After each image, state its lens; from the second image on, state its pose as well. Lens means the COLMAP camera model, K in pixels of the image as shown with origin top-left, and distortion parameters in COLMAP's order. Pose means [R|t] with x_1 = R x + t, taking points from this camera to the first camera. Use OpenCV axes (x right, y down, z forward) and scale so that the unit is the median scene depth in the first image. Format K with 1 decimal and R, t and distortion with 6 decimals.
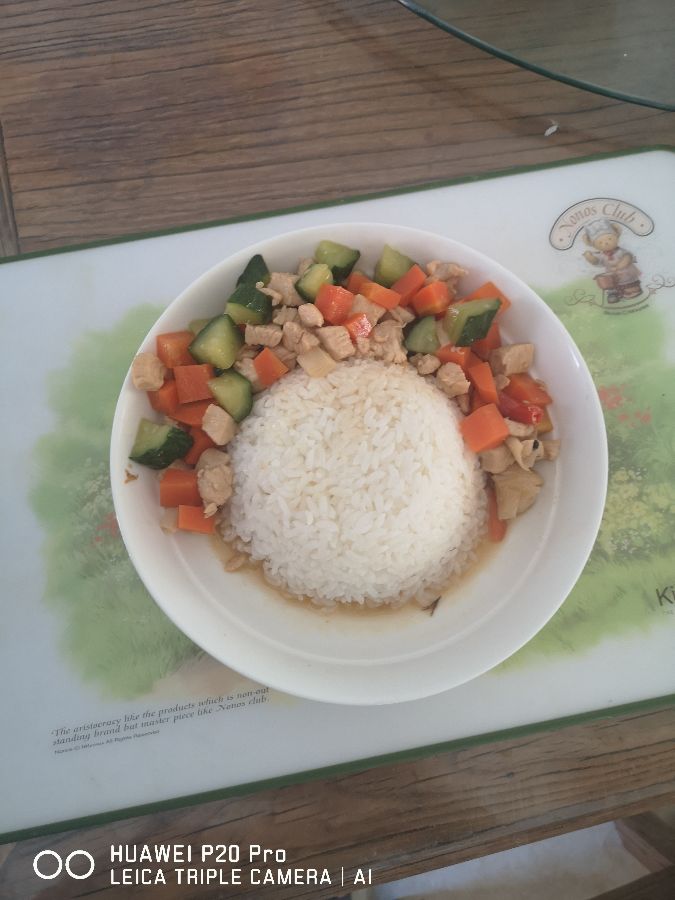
lens RADIAL K [[706.9, 0, 337.5], [0, 706.9, 450.0], [0, 0, 1]] dist [0.008562, 0.003403]
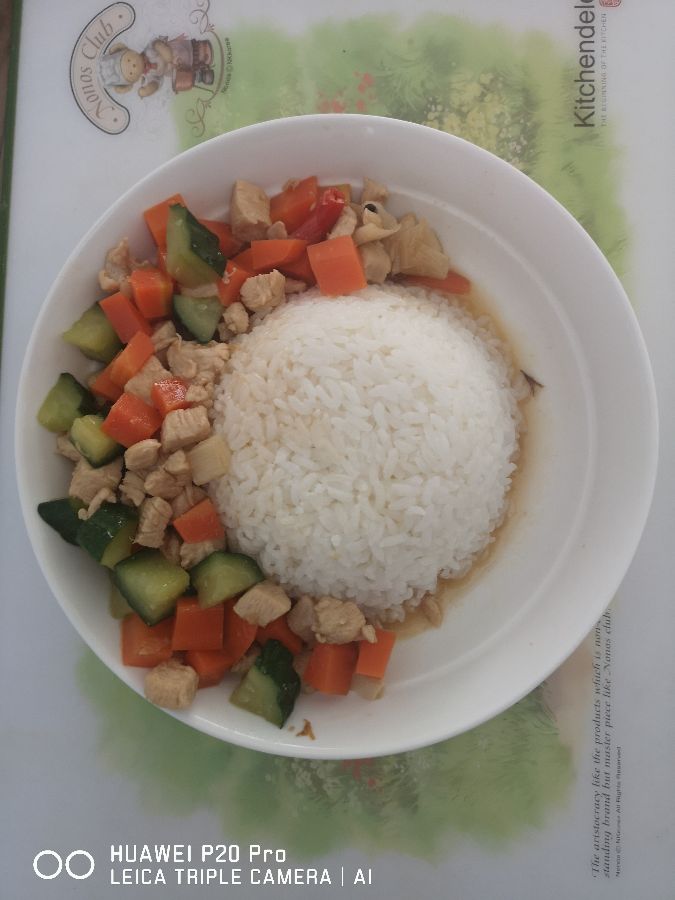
lens RADIAL K [[706.9, 0, 337.5], [0, 706.9, 450.0], [0, 0, 1]] dist [0.008562, 0.003403]
pose [[0.204058, -0.977835, 0.046895, -0.026049], [0.964922, 0.208984, 0.158904, -0.110774], [-0.165182, 0.012824, 0.986180, 0.234948]]
